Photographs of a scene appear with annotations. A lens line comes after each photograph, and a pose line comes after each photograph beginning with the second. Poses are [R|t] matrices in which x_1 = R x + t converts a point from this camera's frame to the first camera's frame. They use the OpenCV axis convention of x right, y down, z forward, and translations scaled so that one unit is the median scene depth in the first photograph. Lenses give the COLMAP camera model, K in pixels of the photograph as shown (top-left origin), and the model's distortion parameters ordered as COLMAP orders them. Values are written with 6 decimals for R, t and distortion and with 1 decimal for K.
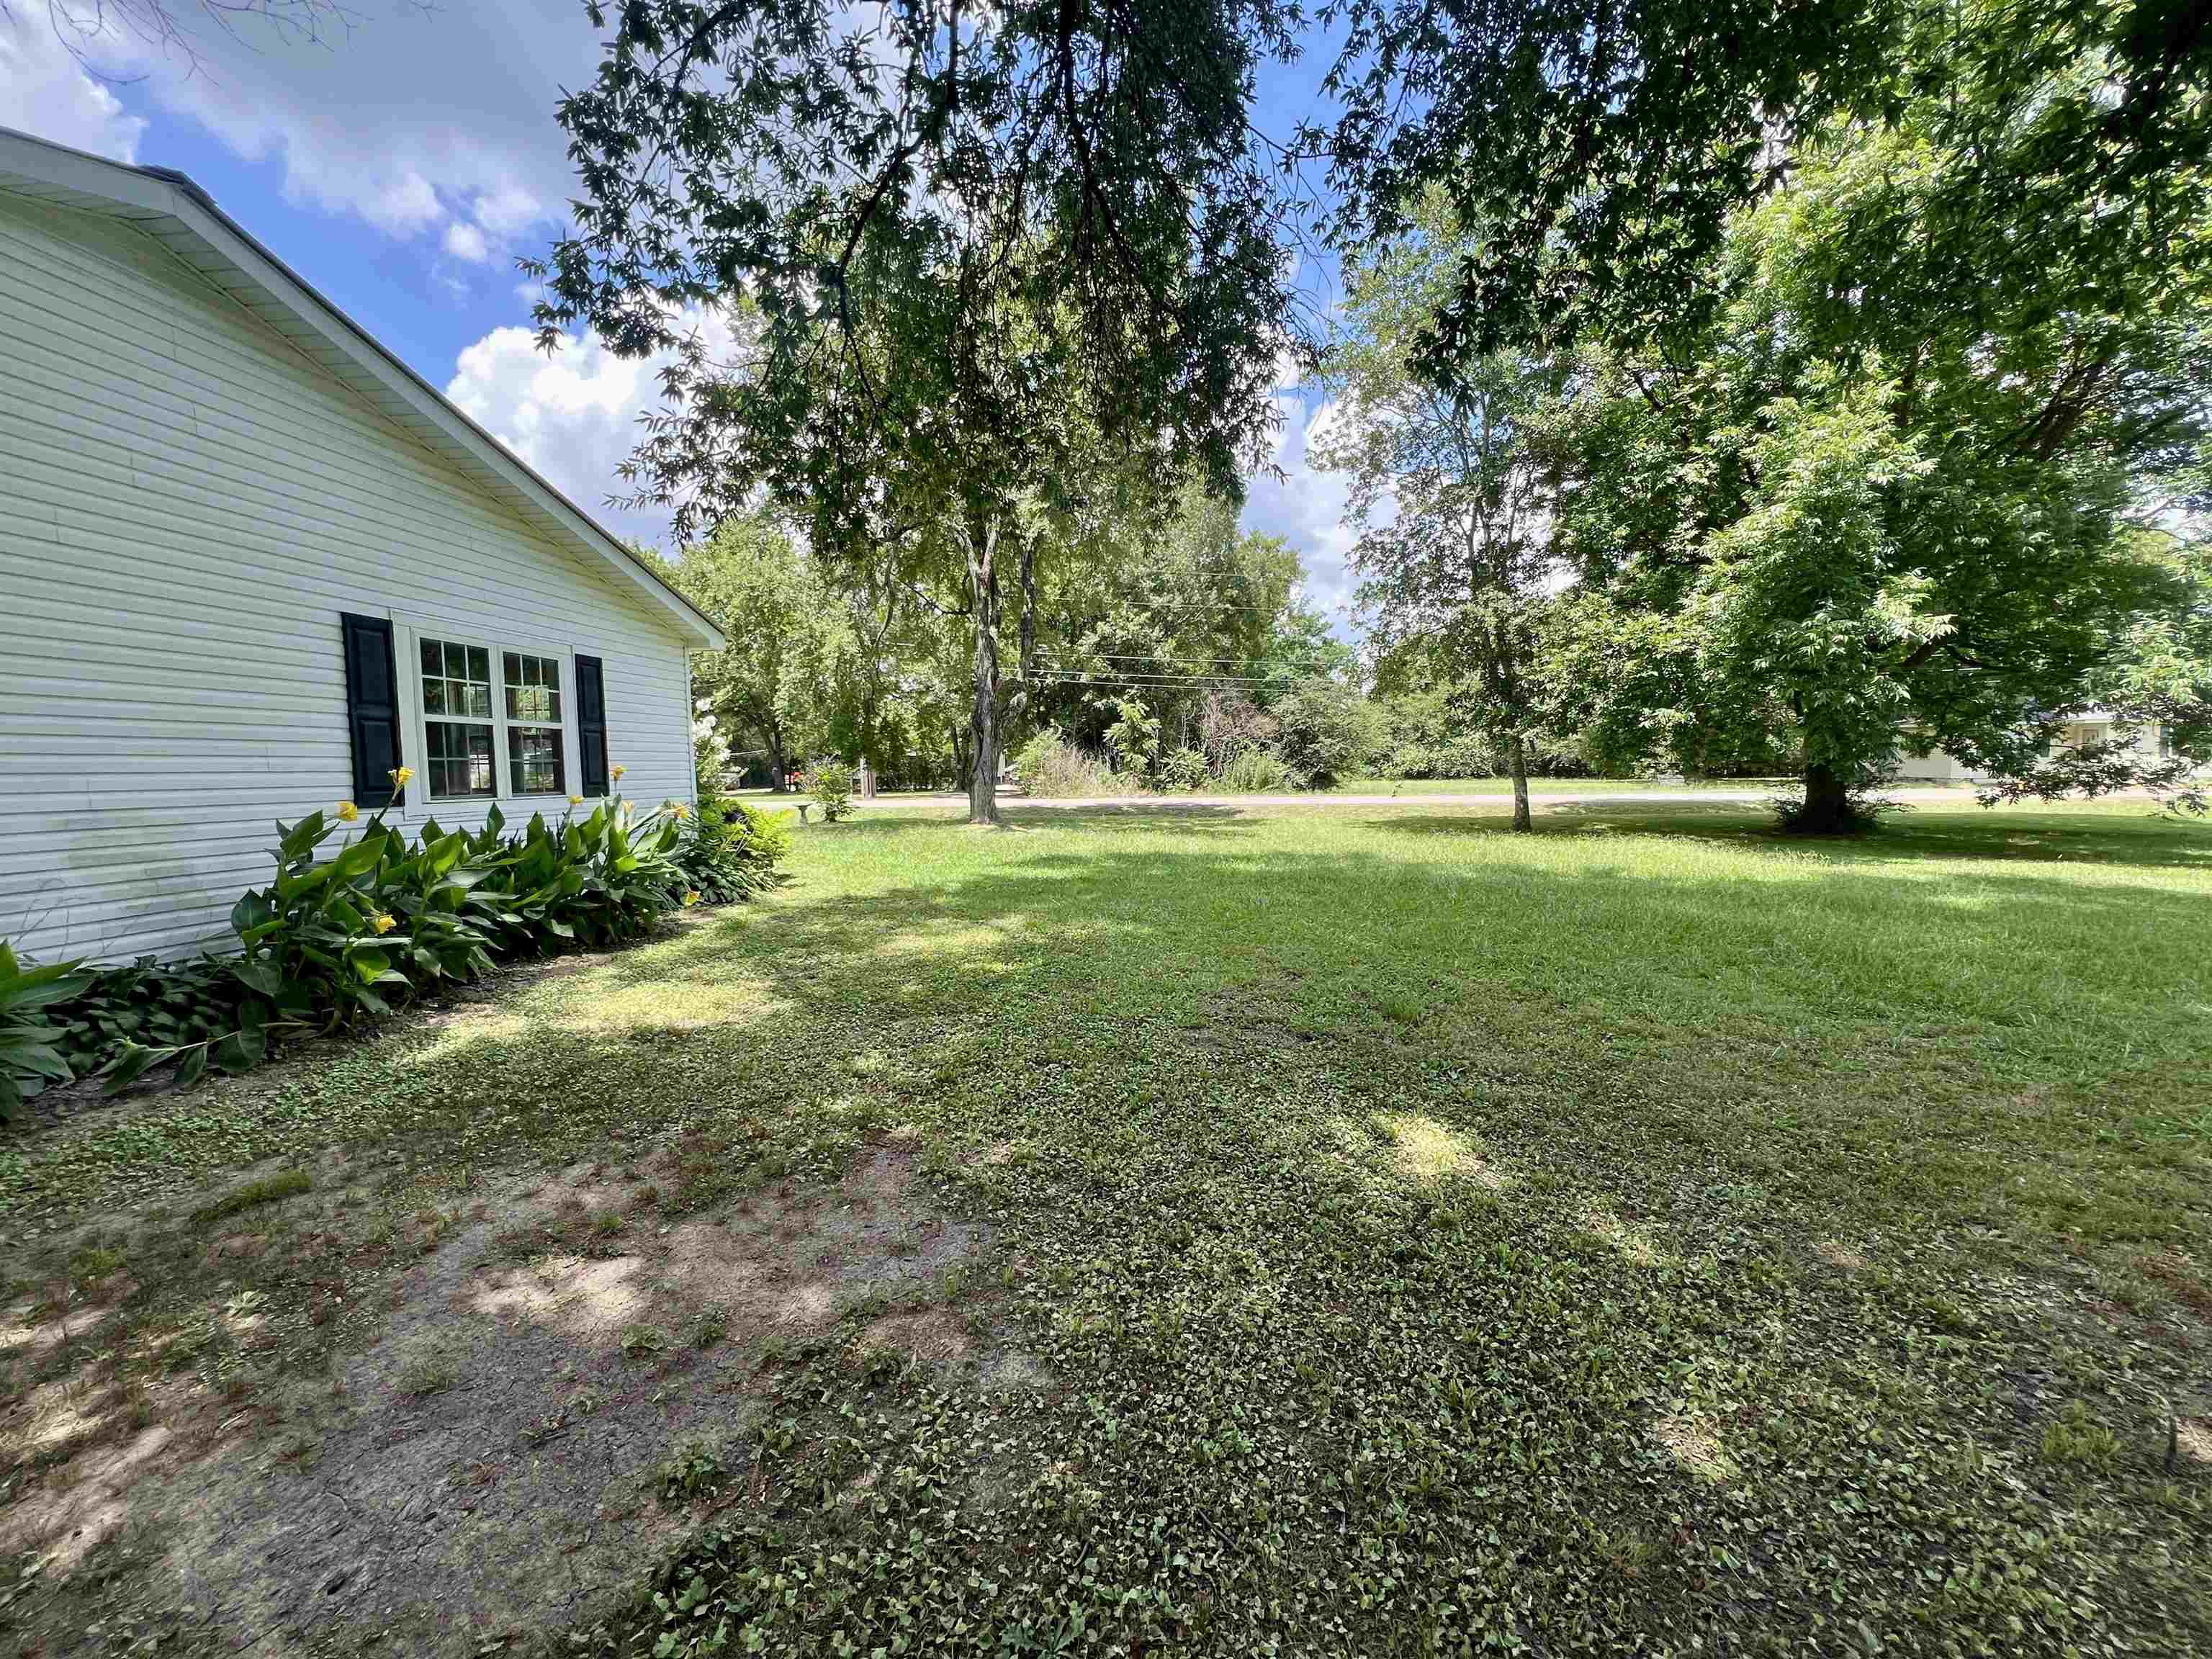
lens RADIAL K [[883.7, 0, 1098.1], [0, 883.7, 828.4], [0, 0, 1]] dist [-0.001852, 0.000664]
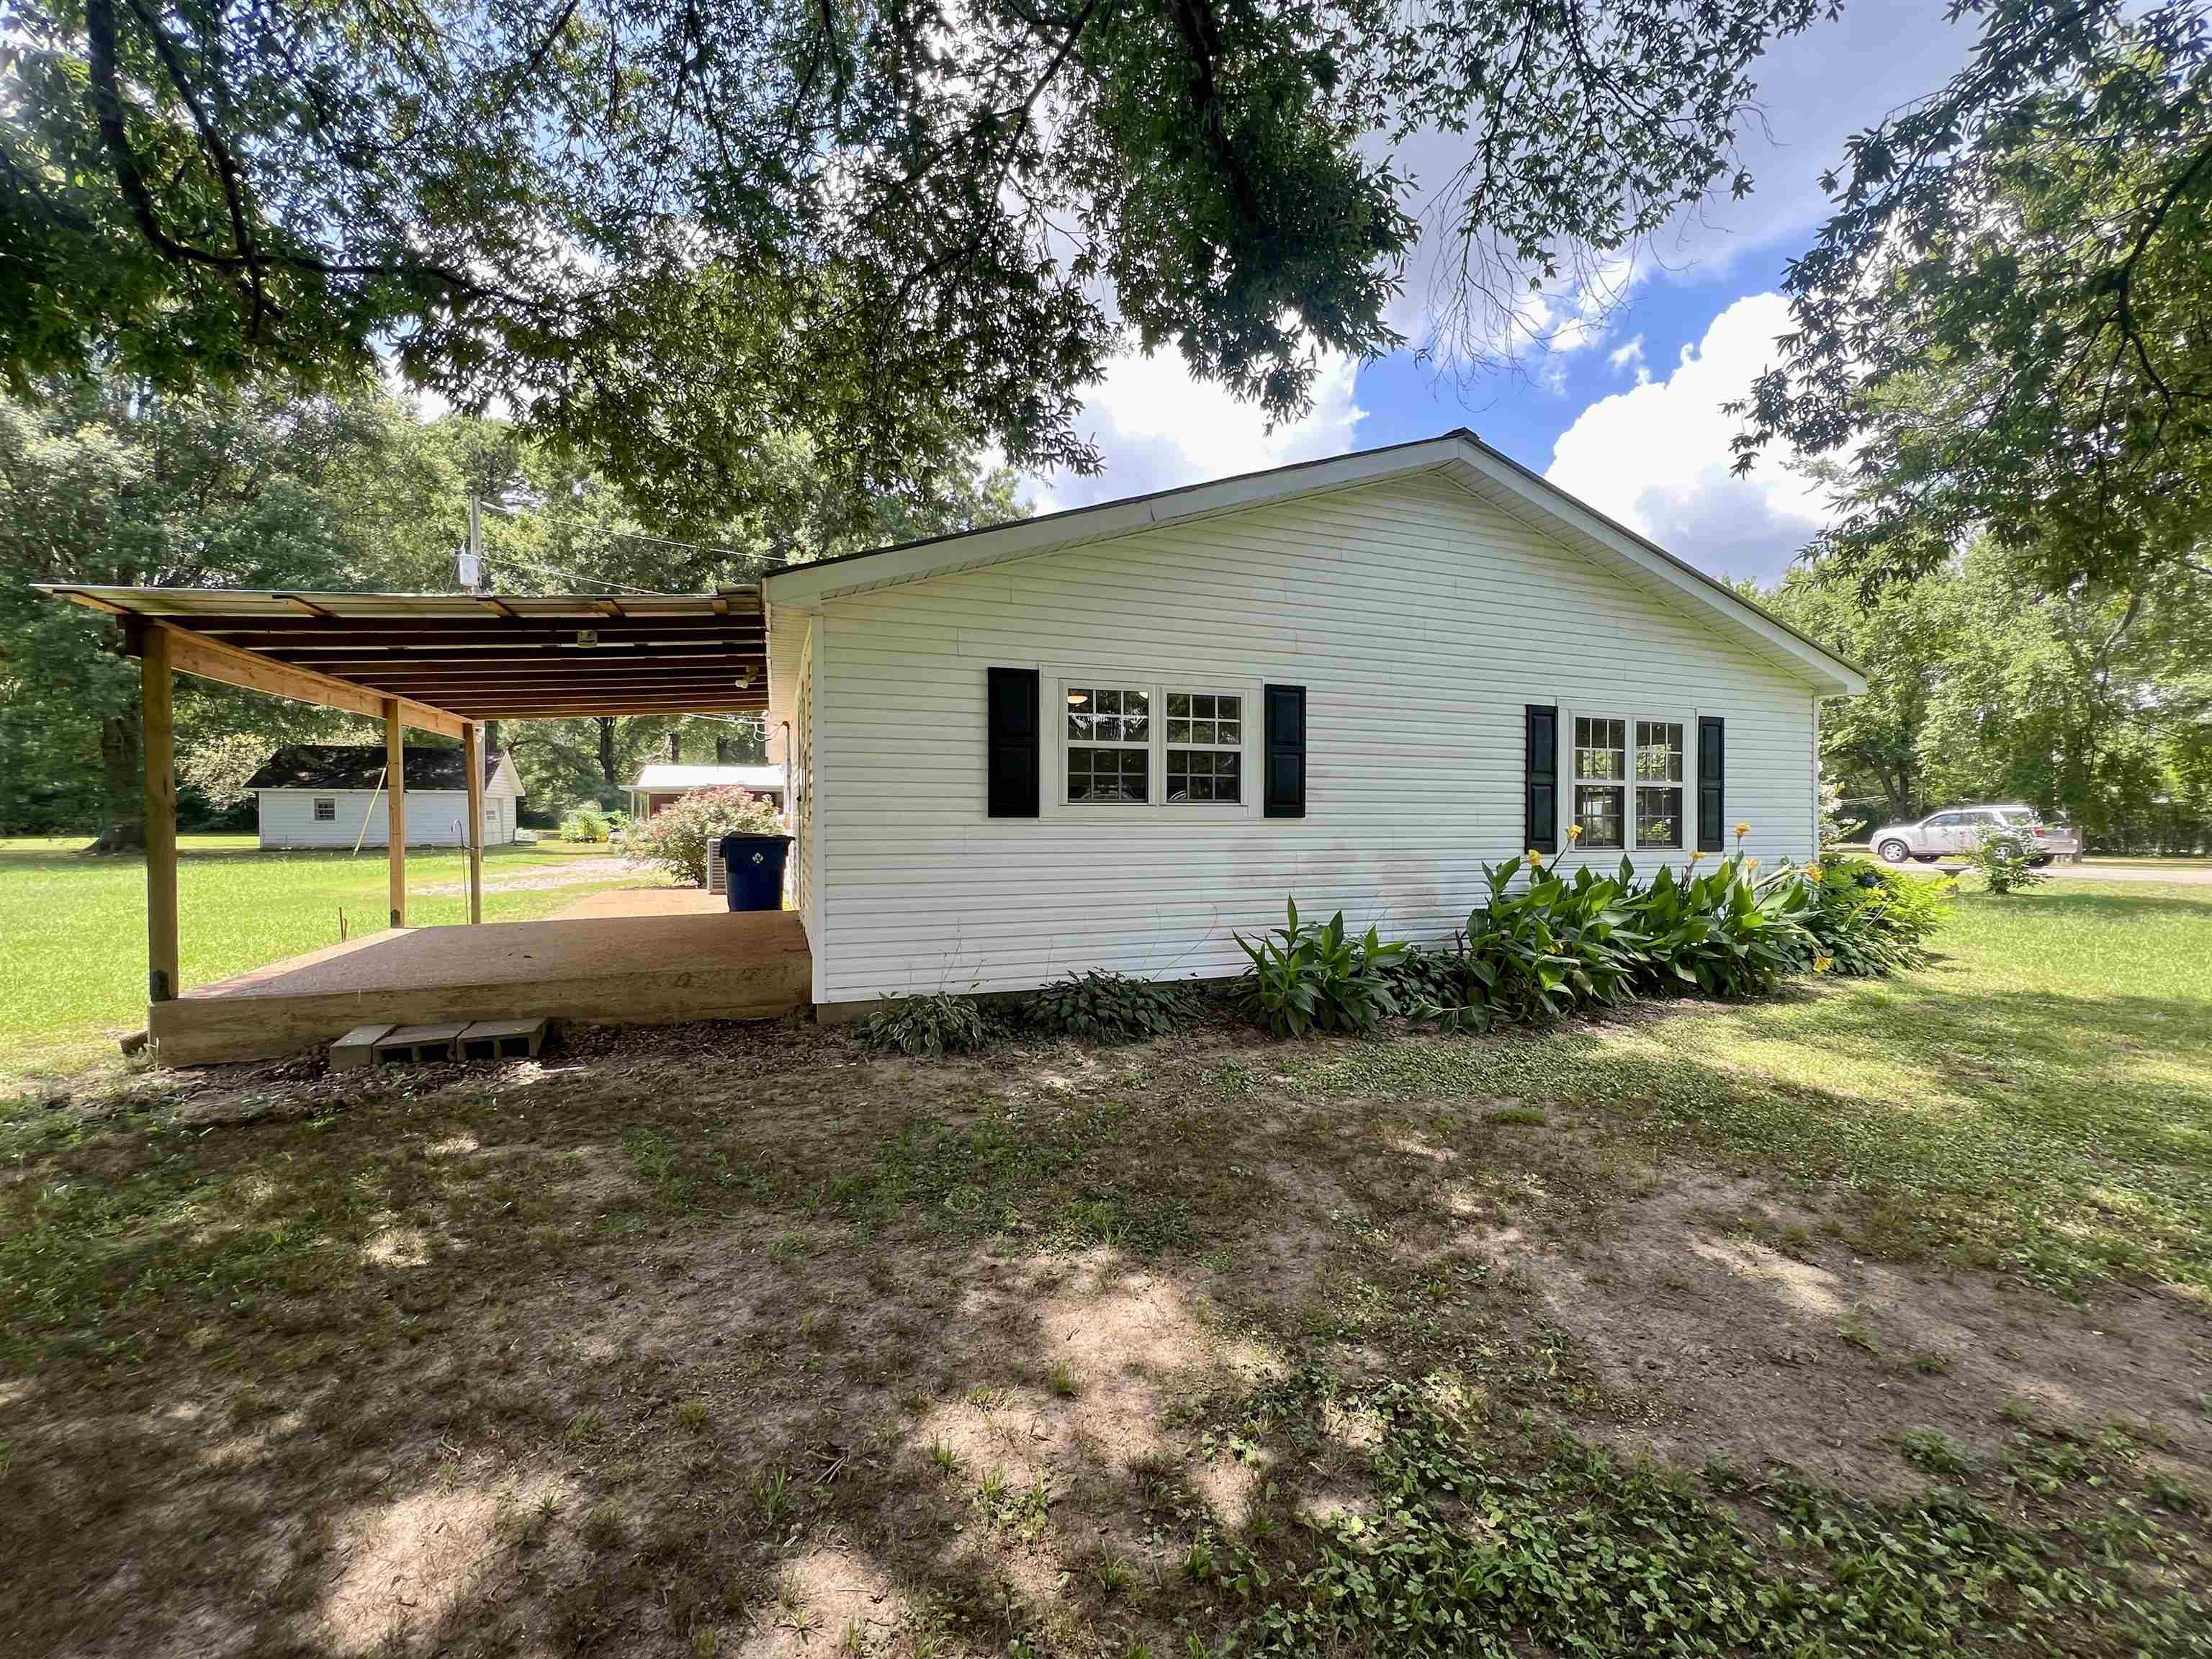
lens RADIAL K [[883.7, 0, 1098.1], [0, 883.7, 828.4], [0, 0, 1]] dist [-0.001852, 0.000664]
pose [[0.470164, 0.024738, -0.882232, 0.012235], [-0.070823, 0.997441, -0.009774, -0.003939], [0.879733, 0.067078, 0.470713, -0.230554]]
